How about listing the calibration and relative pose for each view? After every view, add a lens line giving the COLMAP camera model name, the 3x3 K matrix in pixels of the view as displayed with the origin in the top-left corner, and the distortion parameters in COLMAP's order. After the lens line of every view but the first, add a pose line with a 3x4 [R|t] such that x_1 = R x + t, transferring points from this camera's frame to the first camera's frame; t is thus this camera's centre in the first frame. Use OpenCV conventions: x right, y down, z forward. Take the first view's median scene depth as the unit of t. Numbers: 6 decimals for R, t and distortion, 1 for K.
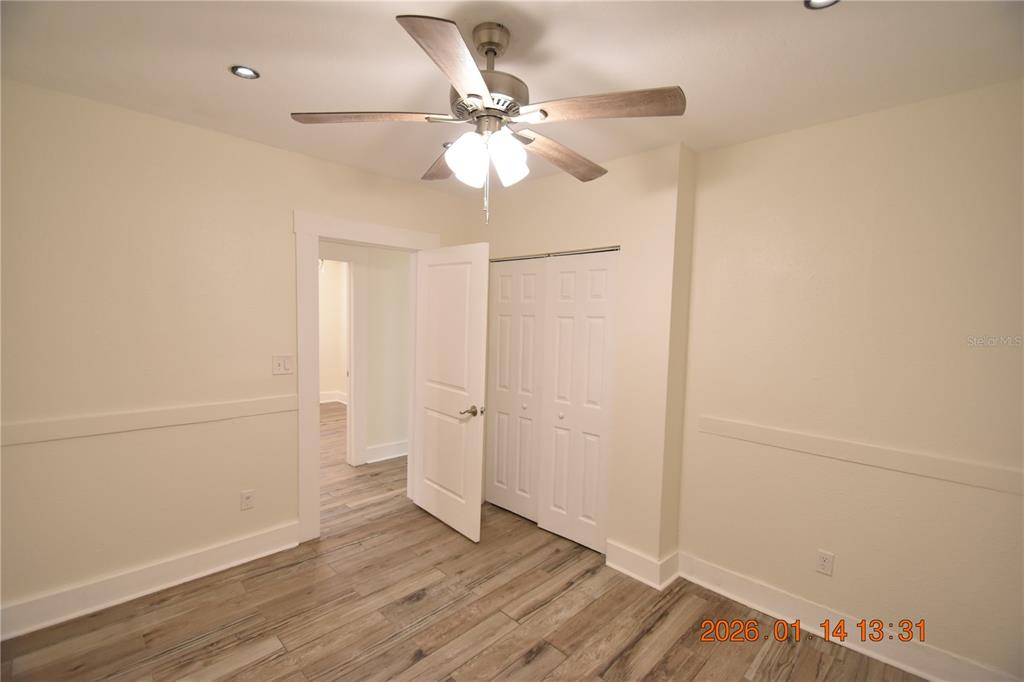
lens RADIAL K [[447.6, 0, 509.9], [0, 447.6, 343.2], [0, 0, 1]] dist [0.017956, -0.017846]
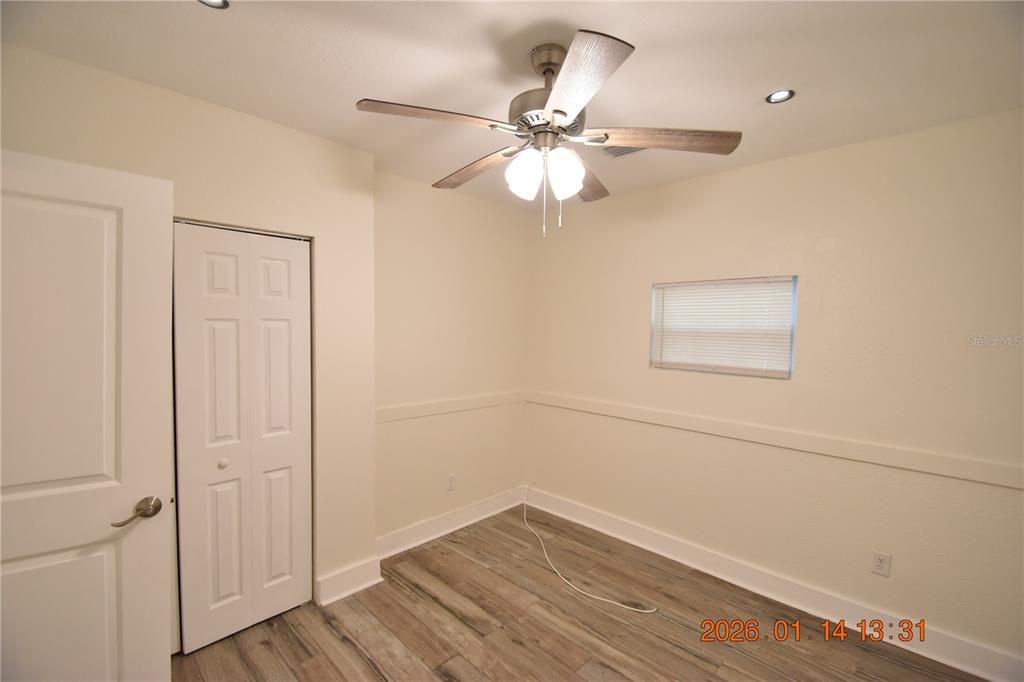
lens RADIAL K [[447.6, 0, 509.9], [0, 447.6, 343.2], [0, 0, 1]] dist [0.017956, -0.017846]
pose [[-0.003282, -0.061584, 0.998096, -0.743010], [0.037837, 0.997379, 0.061665, -0.062741], [-0.999279, 0.037967, -0.000943, 0.744677]]
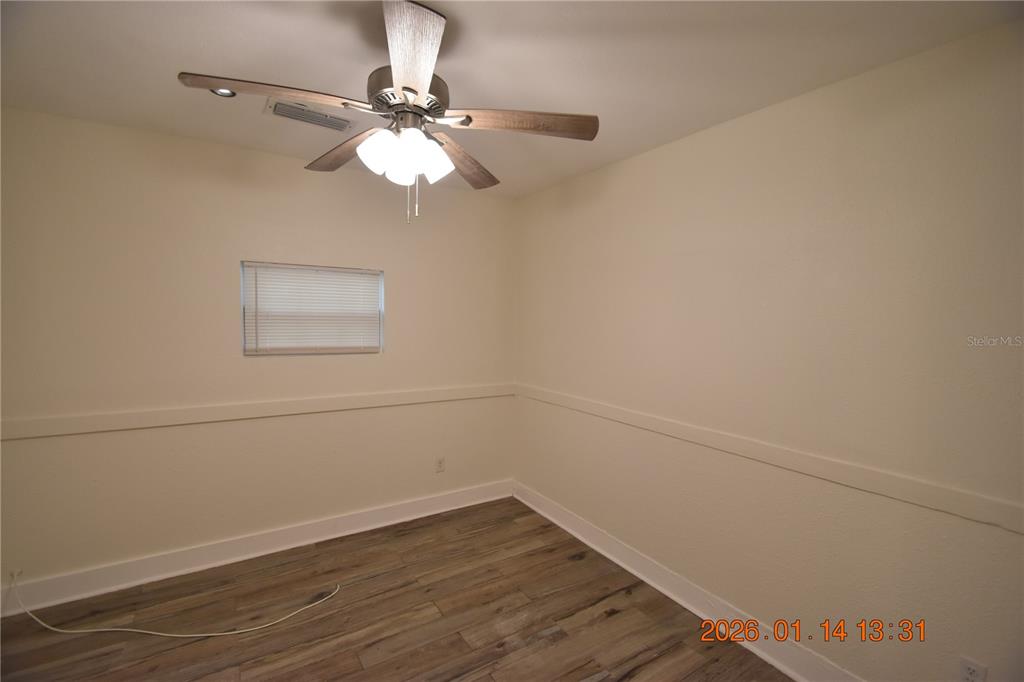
lens RADIAL K [[447.6, 0, 509.9], [0, 447.6, 343.2], [0, 0, 1]] dist [0.017956, -0.017846]
pose [[-0.975393, -0.054899, 0.213528, -0.337986], [-0.030130, 0.992607, 0.117572, -0.086071], [-0.218404, 0.108245, -0.969836, 1.325122]]
